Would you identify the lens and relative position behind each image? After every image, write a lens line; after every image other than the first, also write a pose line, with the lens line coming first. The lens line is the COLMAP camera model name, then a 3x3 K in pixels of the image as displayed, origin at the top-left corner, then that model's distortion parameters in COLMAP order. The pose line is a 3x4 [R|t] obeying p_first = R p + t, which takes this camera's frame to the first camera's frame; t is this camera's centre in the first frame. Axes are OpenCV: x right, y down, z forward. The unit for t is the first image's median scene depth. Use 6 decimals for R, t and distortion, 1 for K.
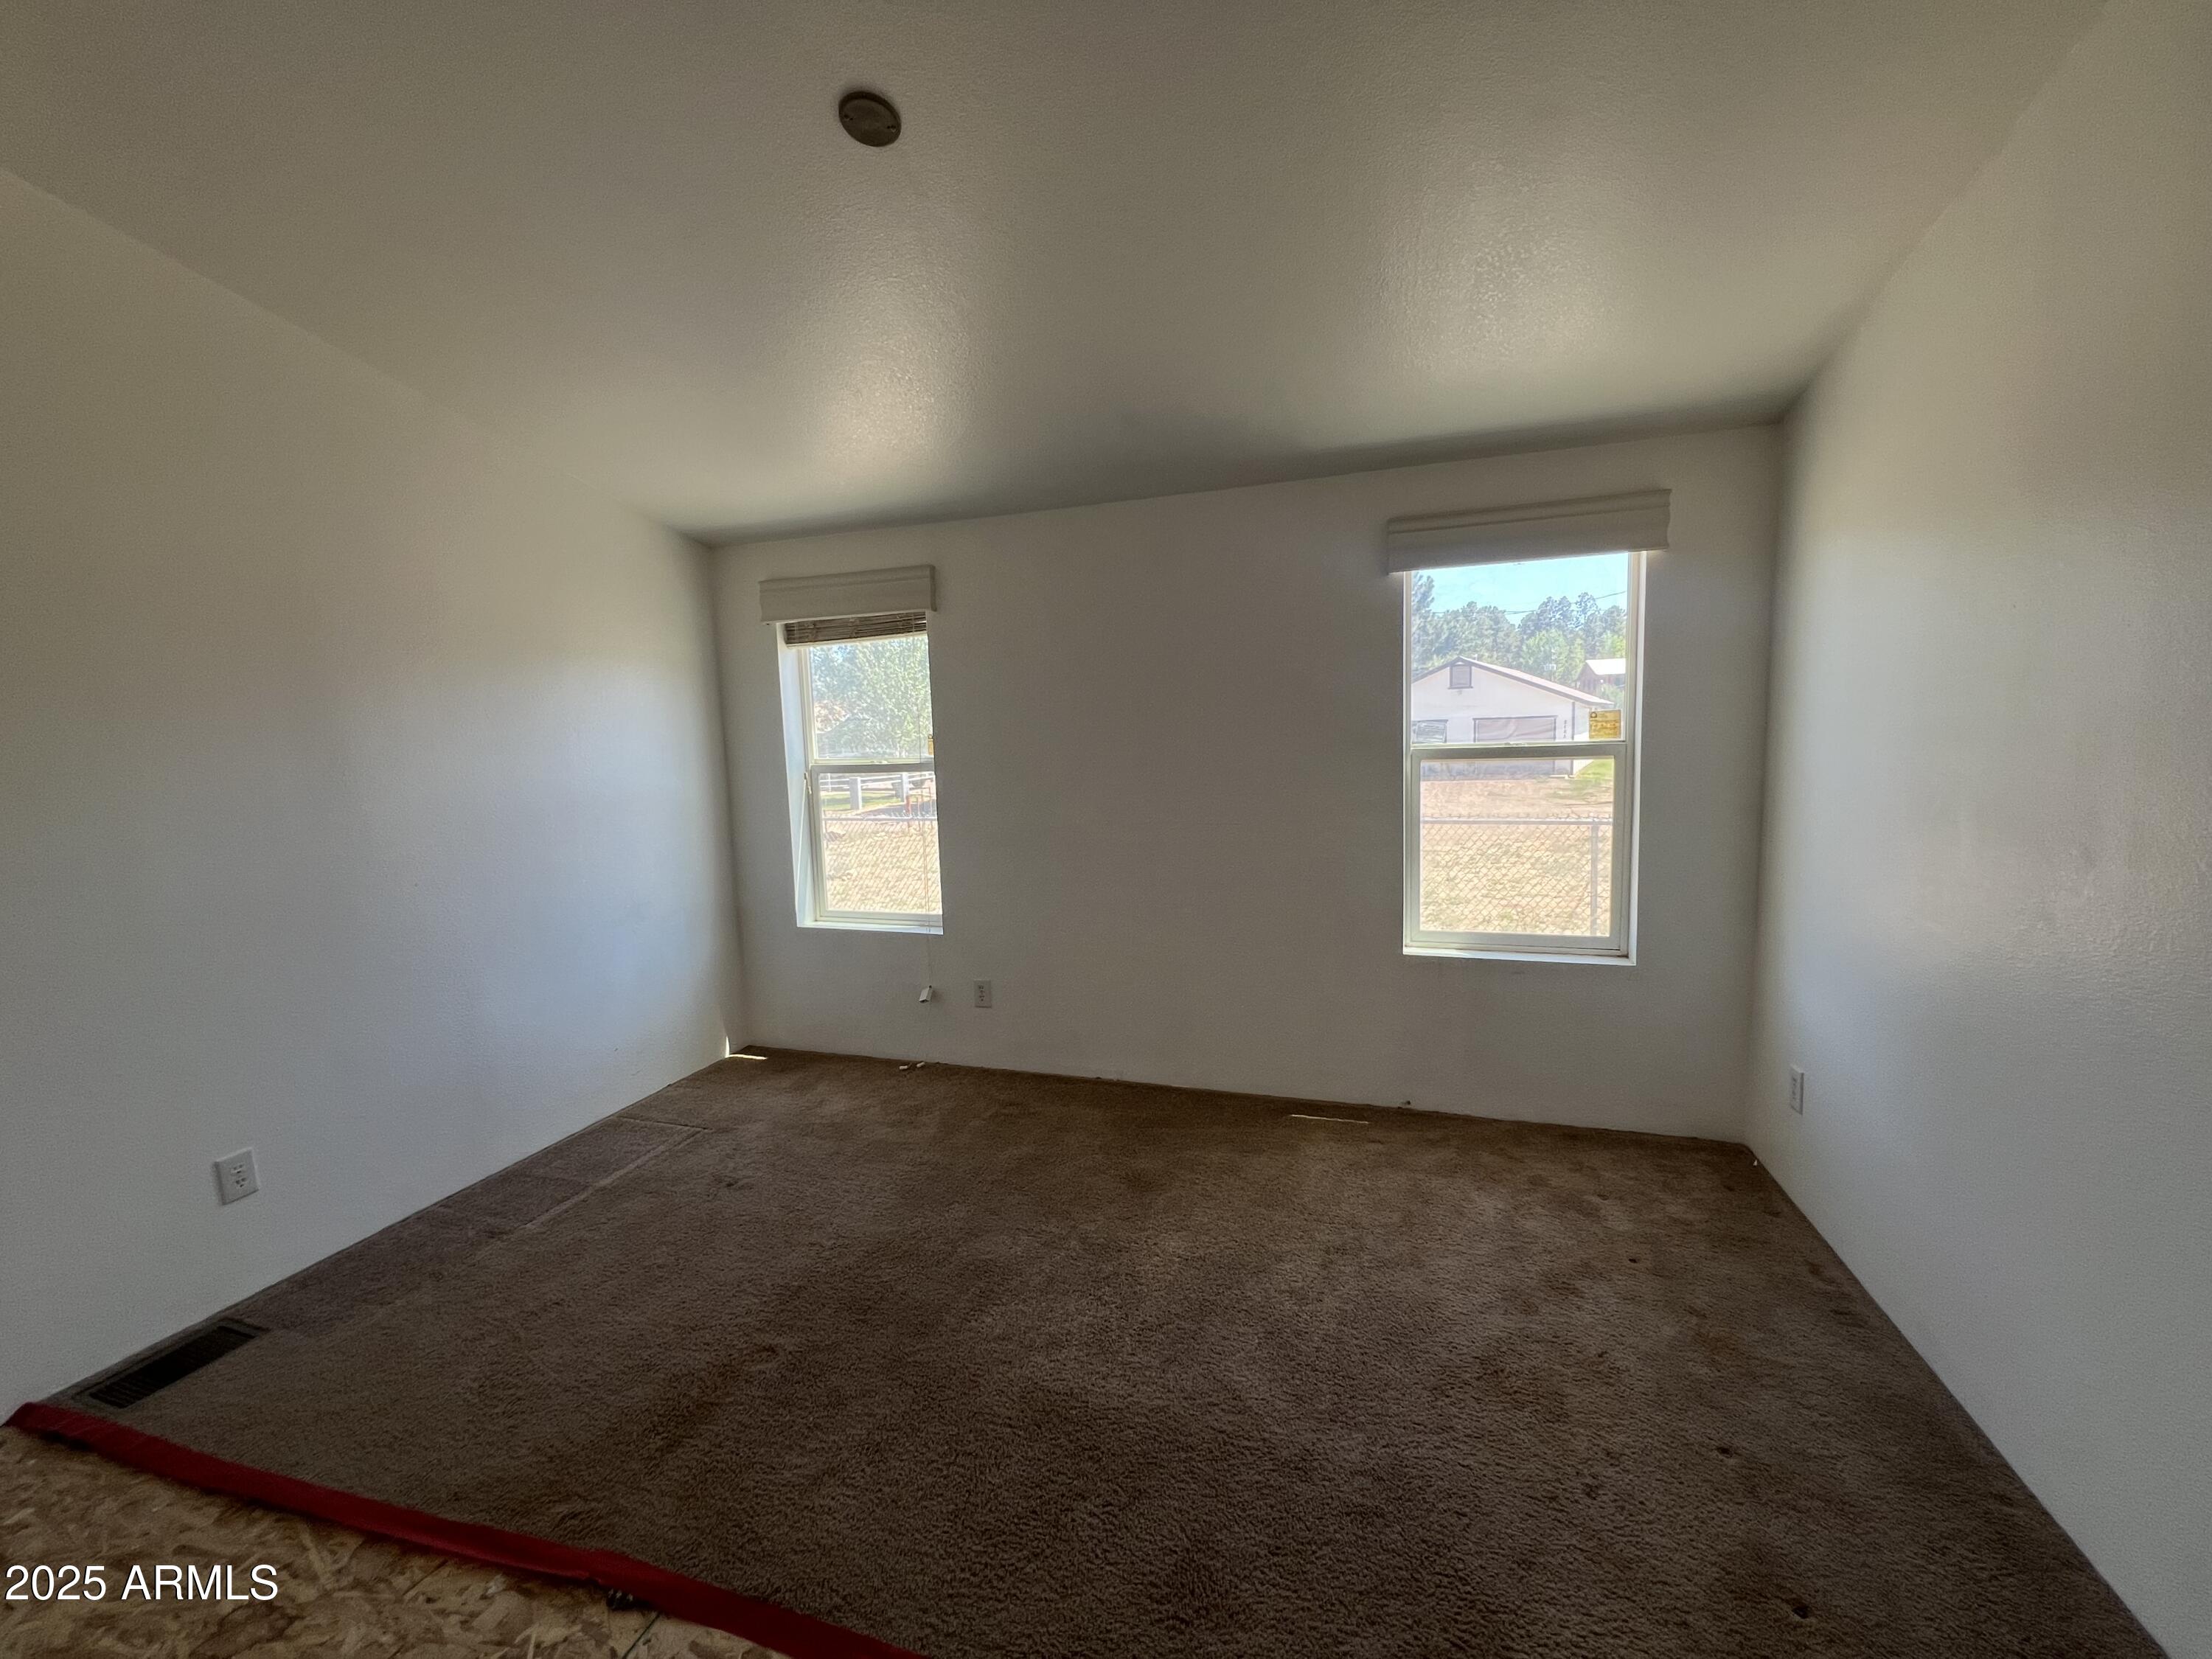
lens RADIAL K [[897.3, 0, 1101.4], [0, 897.3, 832.6], [0, 0, 1]] dist [0.000361, -0.000283]
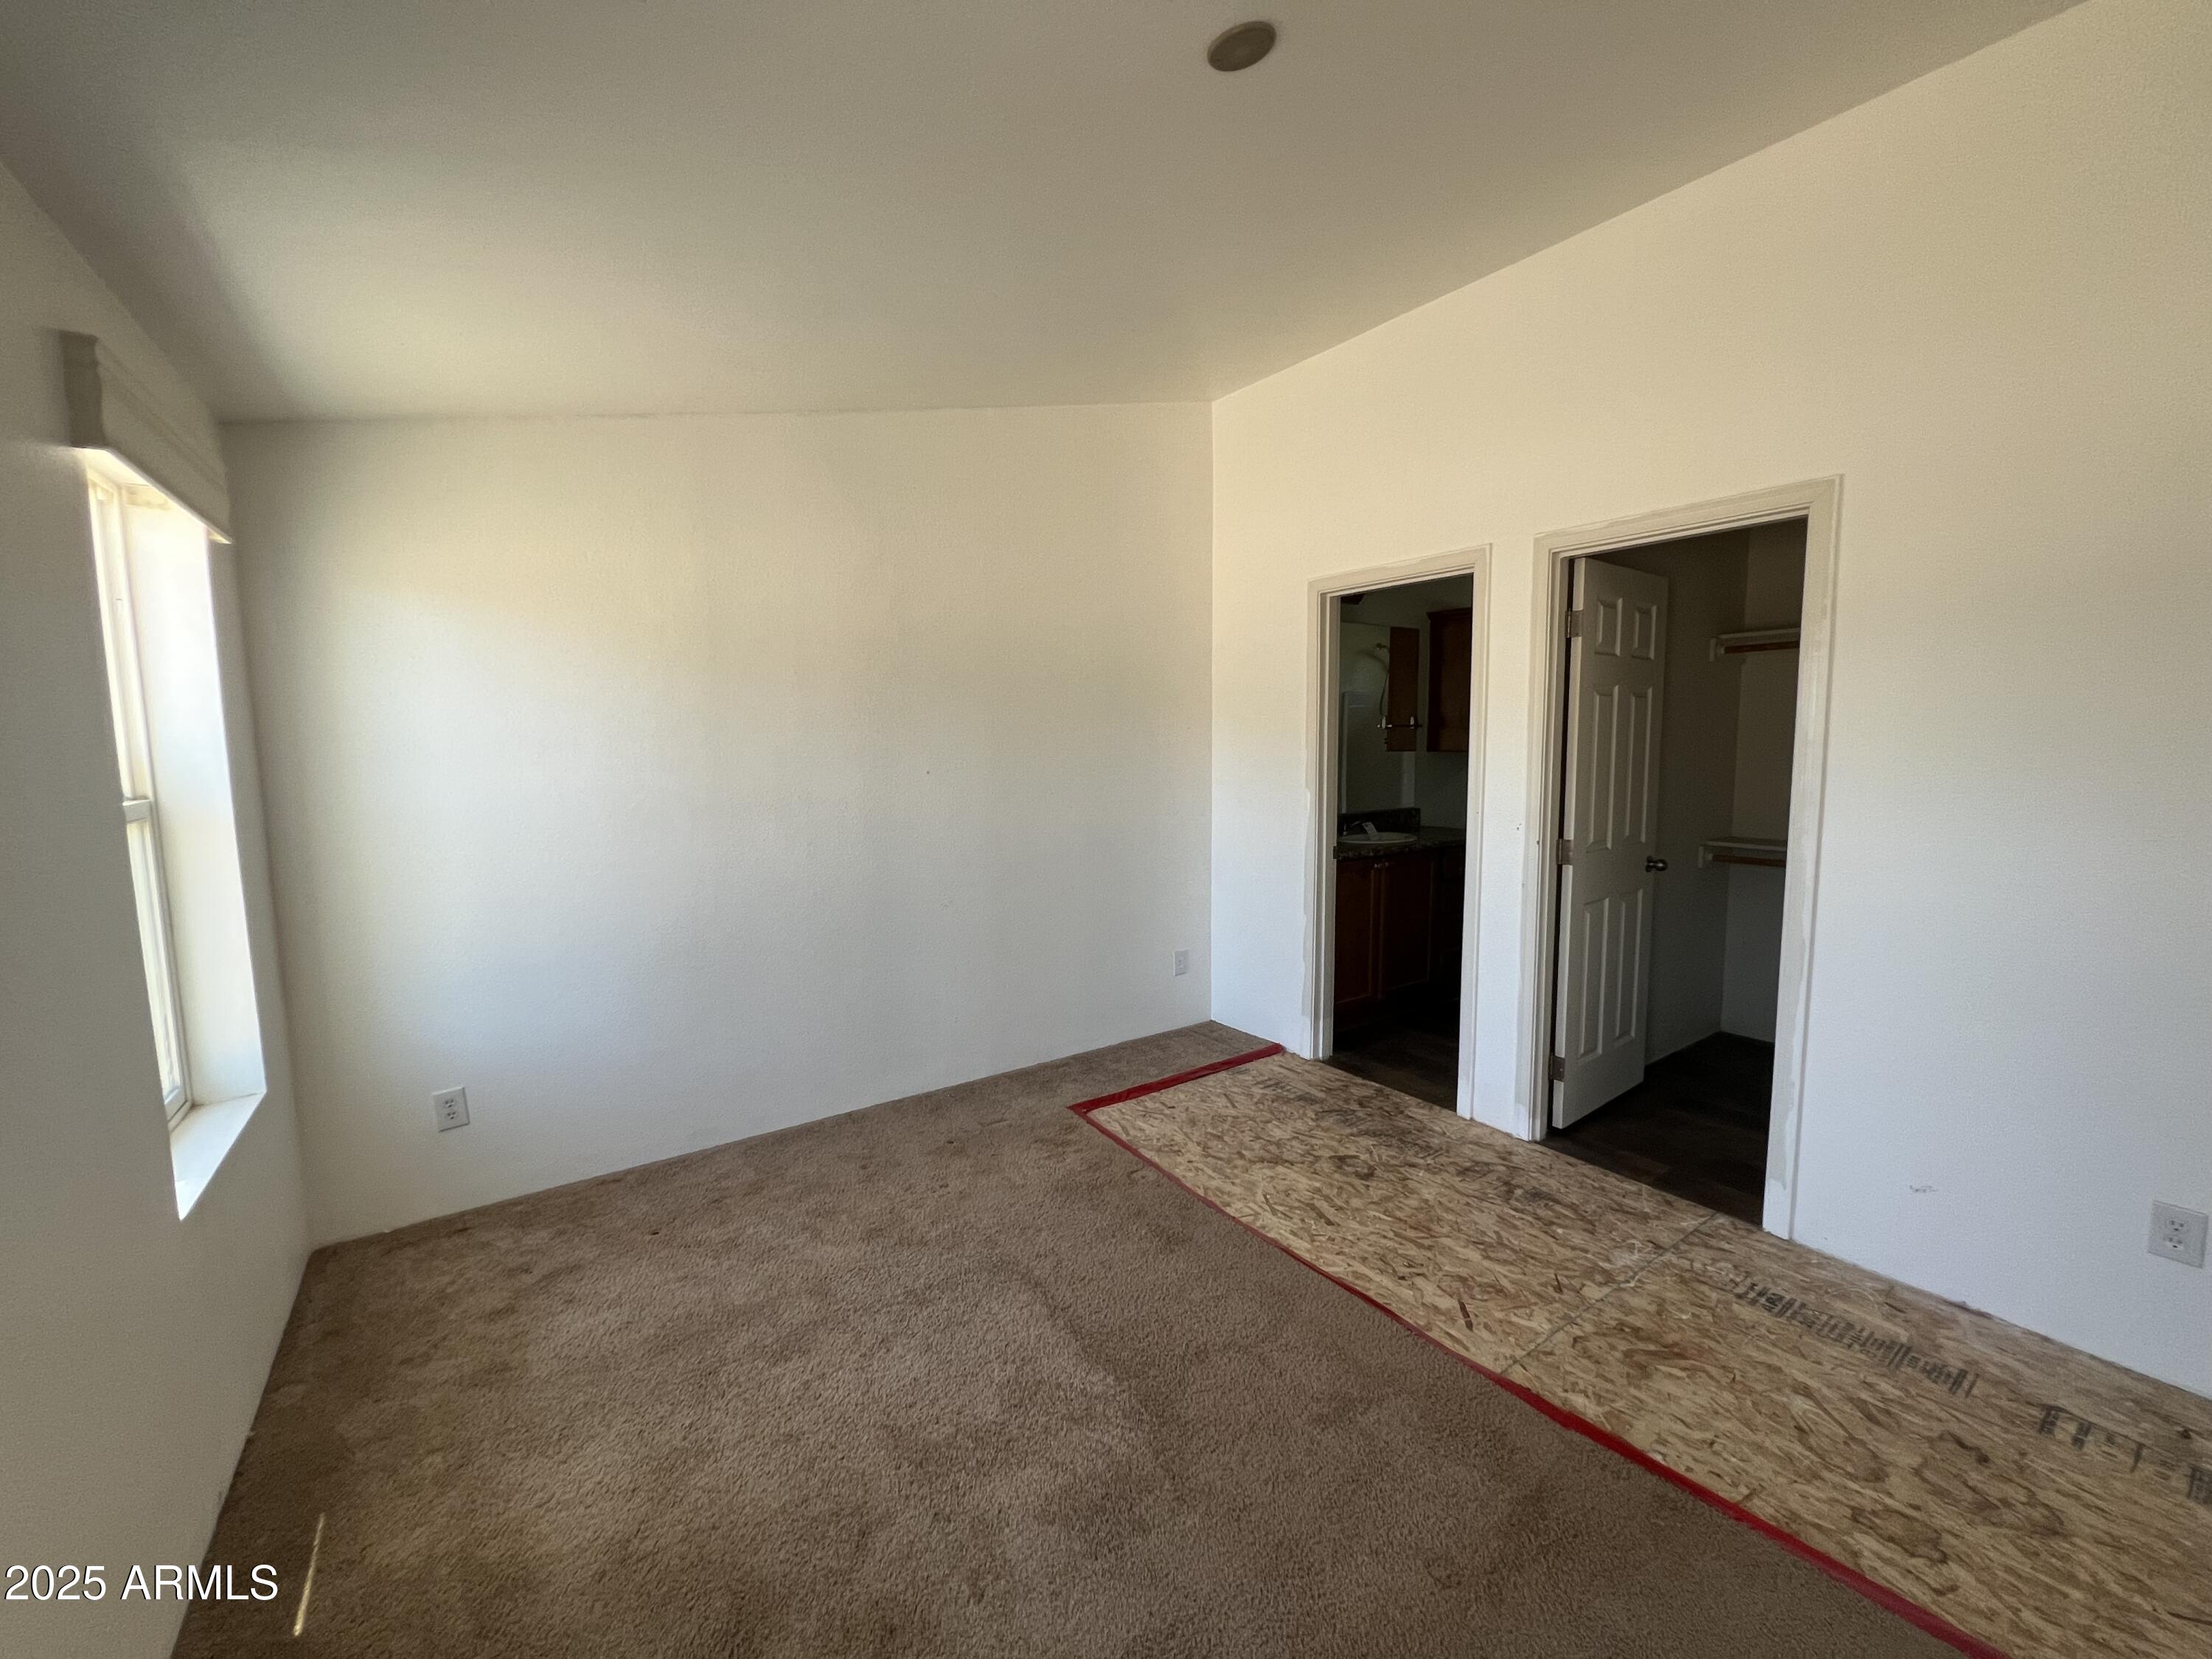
lens RADIAL K [[897.3, 0, 1101.4], [0, 897.3, 832.6], [0, 0, 1]] dist [0.000361, -0.000283]
pose [[-0.790490, -0.022874, 0.612048, -0.449107], [0.107225, 0.978701, 0.175062, -0.129631], [-0.603017, 0.204012, -0.771200, 1.213535]]
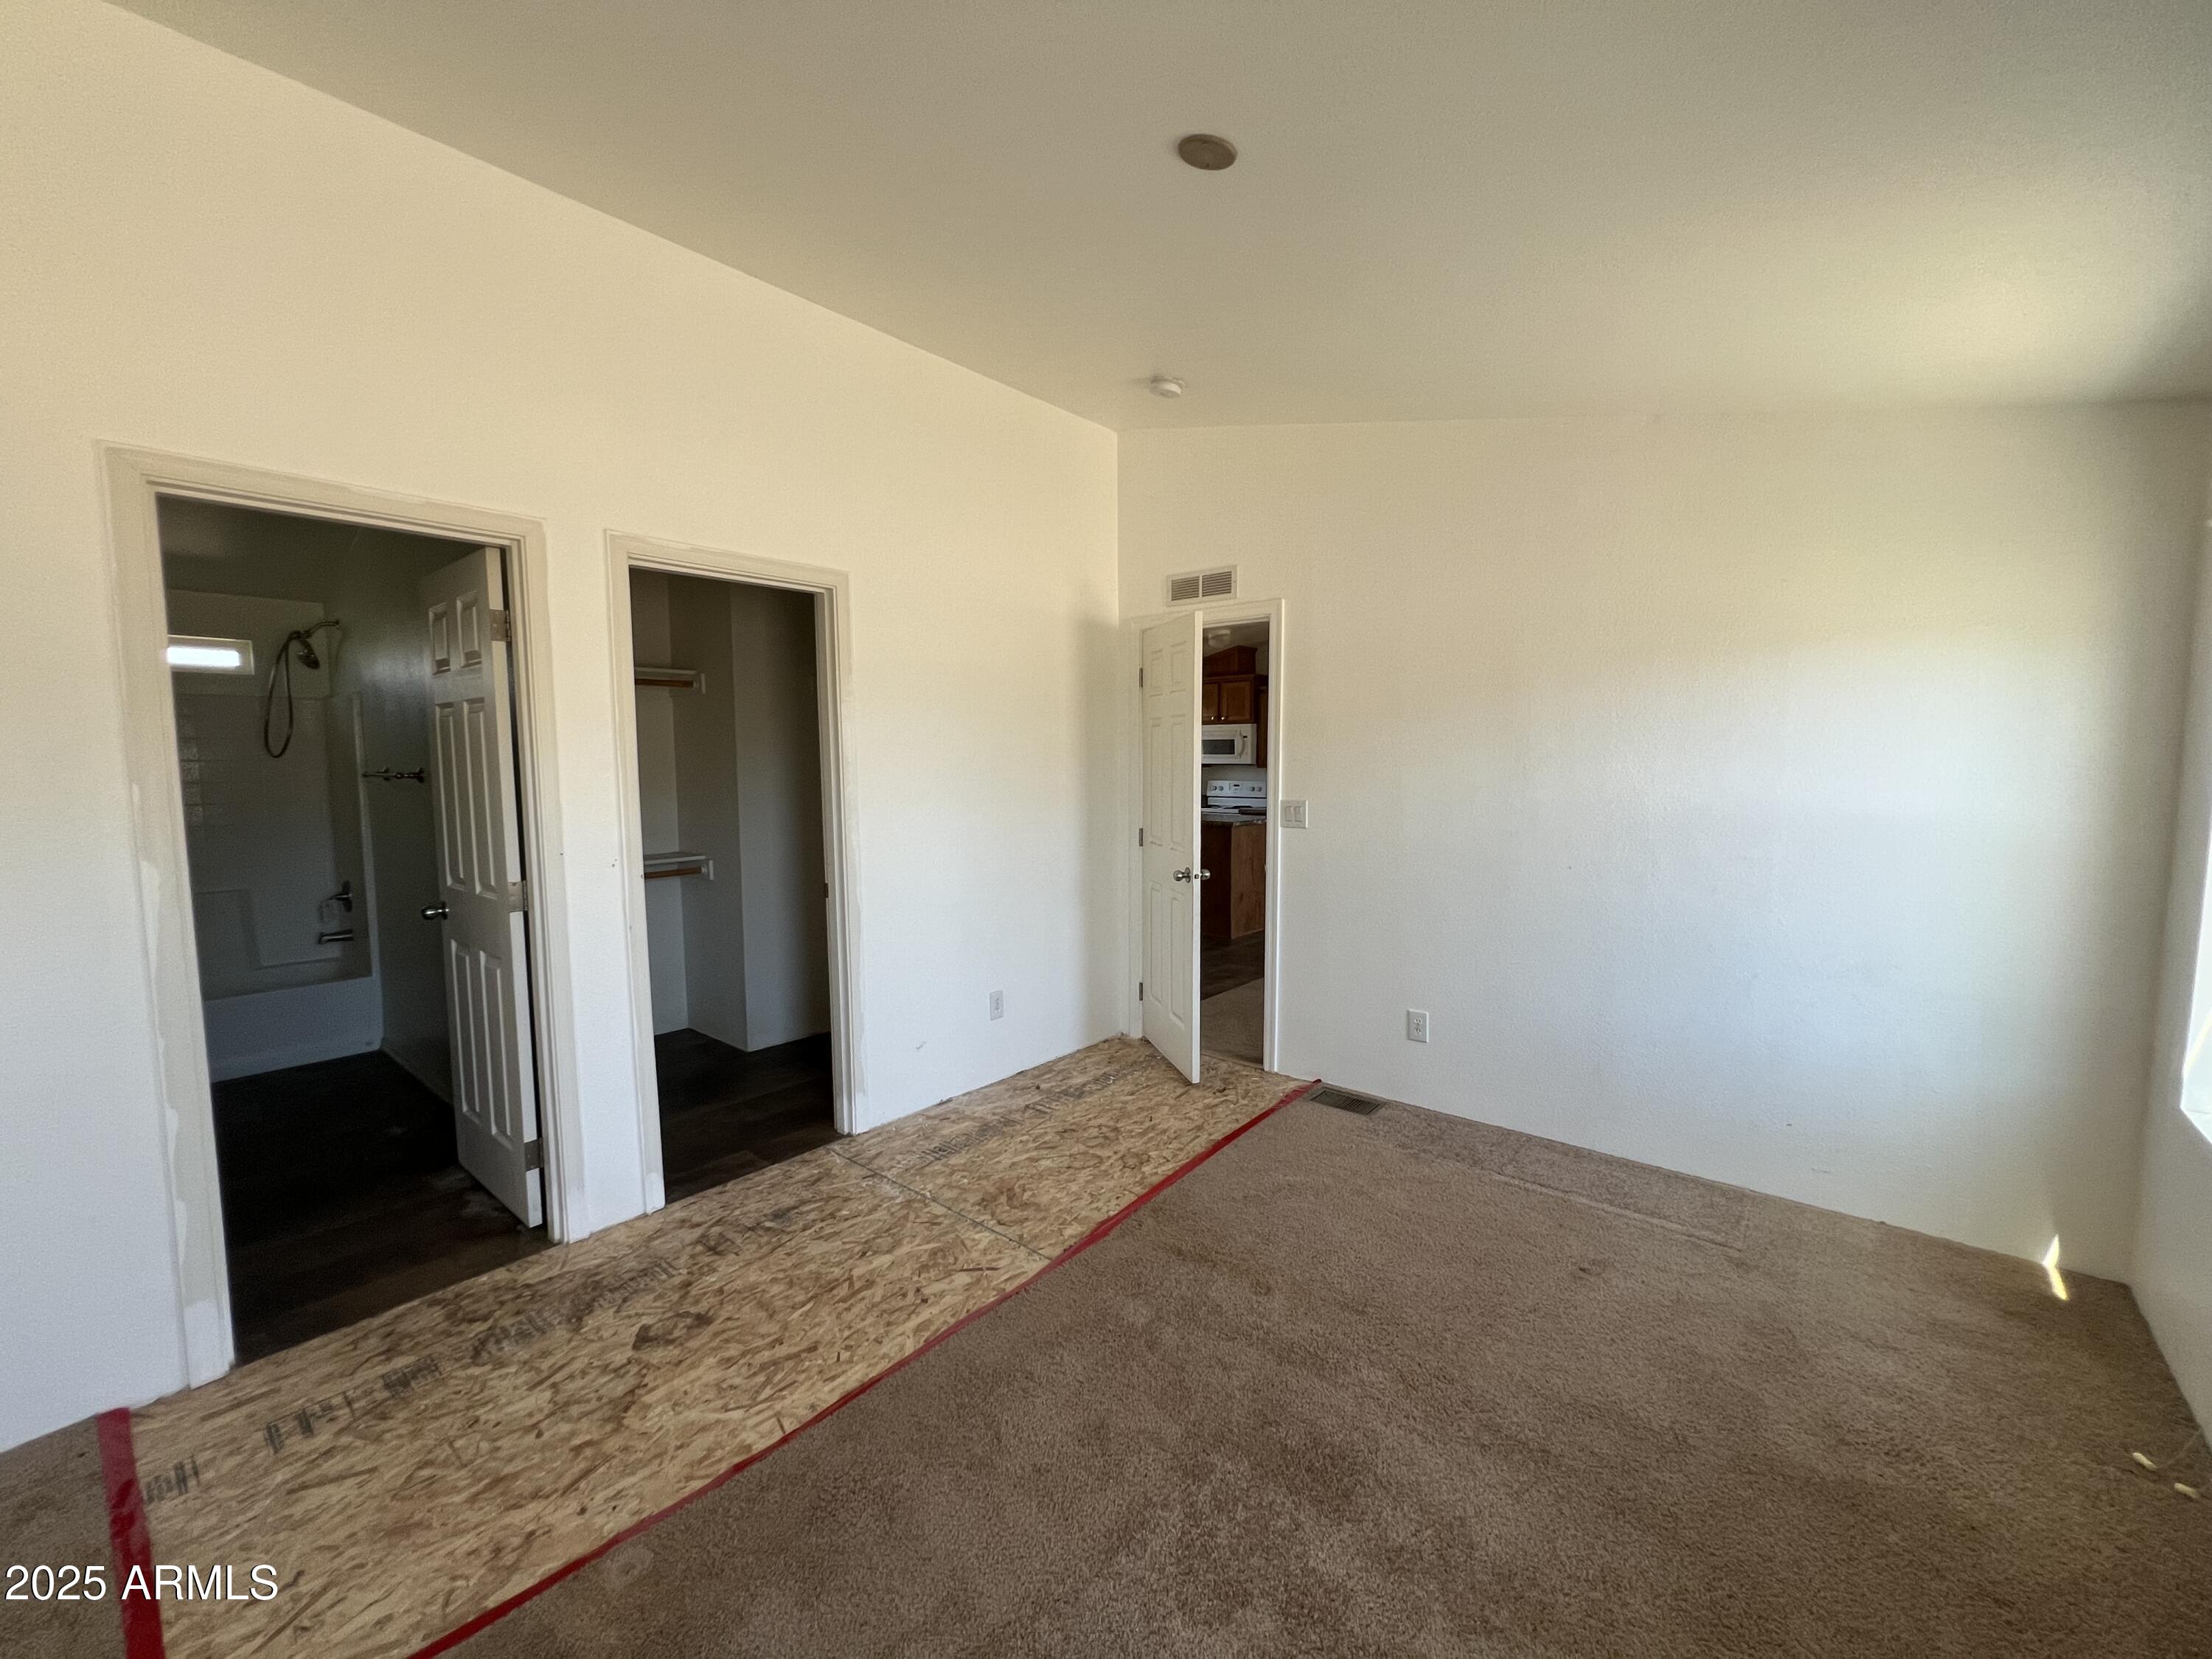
lens RADIAL K [[897.3, 0, 1101.4], [0, 897.3, 832.6], [0, 0, 1]] dist [0.000361, -0.000283]
pose [[-0.389170, 0.114048, -0.914079, 0.508834], [-0.084578, 0.983691, 0.158742, -0.115388], [0.917275, 0.139089, -0.373177, 0.869585]]
